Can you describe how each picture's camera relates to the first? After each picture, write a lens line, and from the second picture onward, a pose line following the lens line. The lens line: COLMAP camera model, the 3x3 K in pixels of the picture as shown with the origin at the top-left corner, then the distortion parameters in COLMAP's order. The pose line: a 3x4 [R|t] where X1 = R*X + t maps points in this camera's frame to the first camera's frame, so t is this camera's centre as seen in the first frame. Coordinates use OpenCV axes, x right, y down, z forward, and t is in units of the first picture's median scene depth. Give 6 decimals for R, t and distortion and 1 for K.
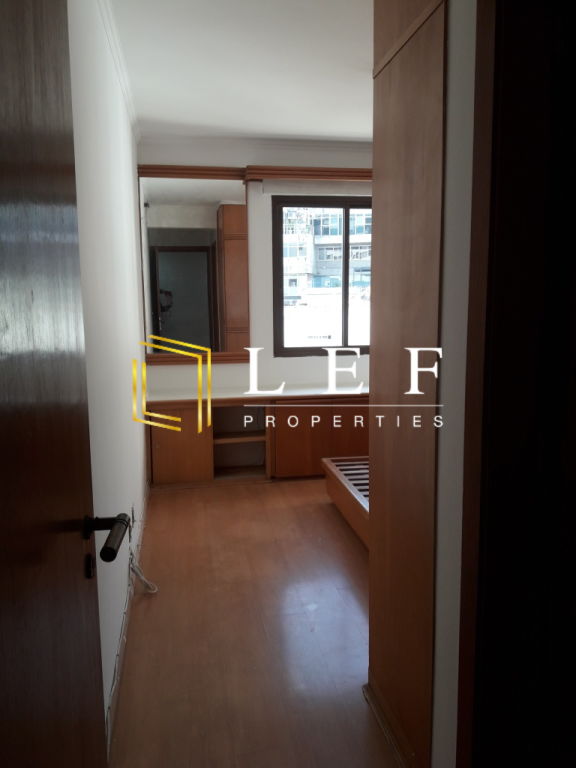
lens RADIAL K [[630.6, 0, 292.8], [0, 630.6, 372.7], [0, 0, 1]] dist [0.138731, -0.304274]
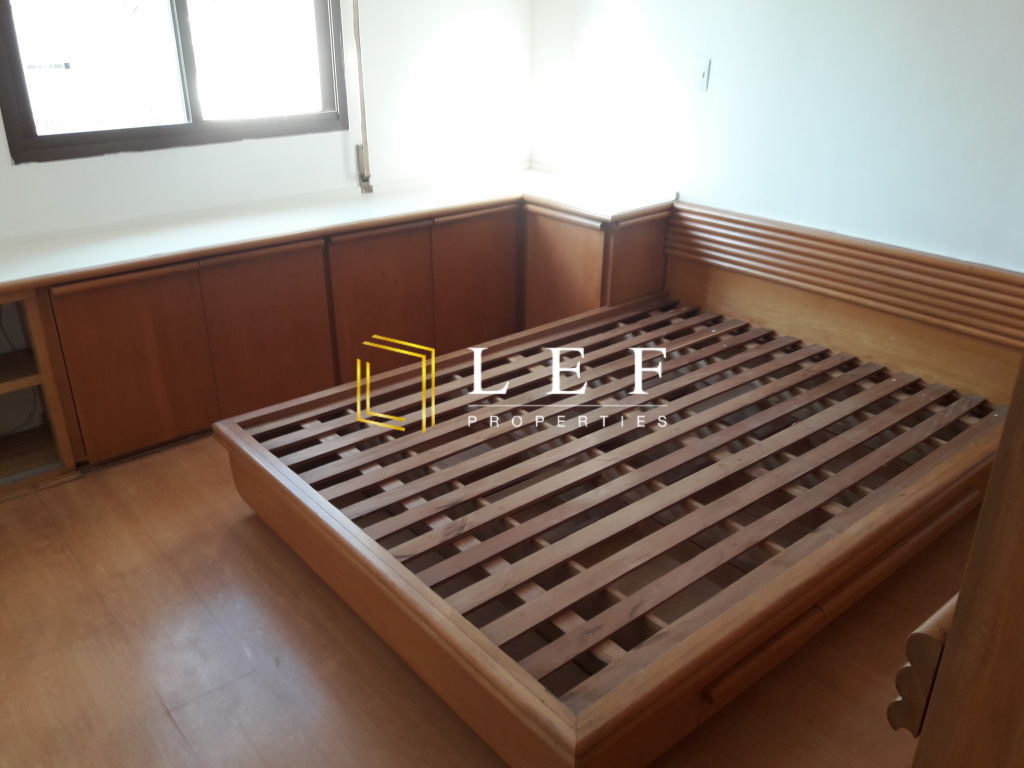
lens RADIAL K [[840.8, 0, 511.5], [0, 840.8, 383.6], [0, 0, 1]] dist [0.138731, -0.304274]
pose [[0.866678, -0.192562, 0.460205, -0.034121], [0.042702, 0.947749, 0.316146, -0.053879], [-0.497037, -0.254345, 0.829616, 0.400892]]
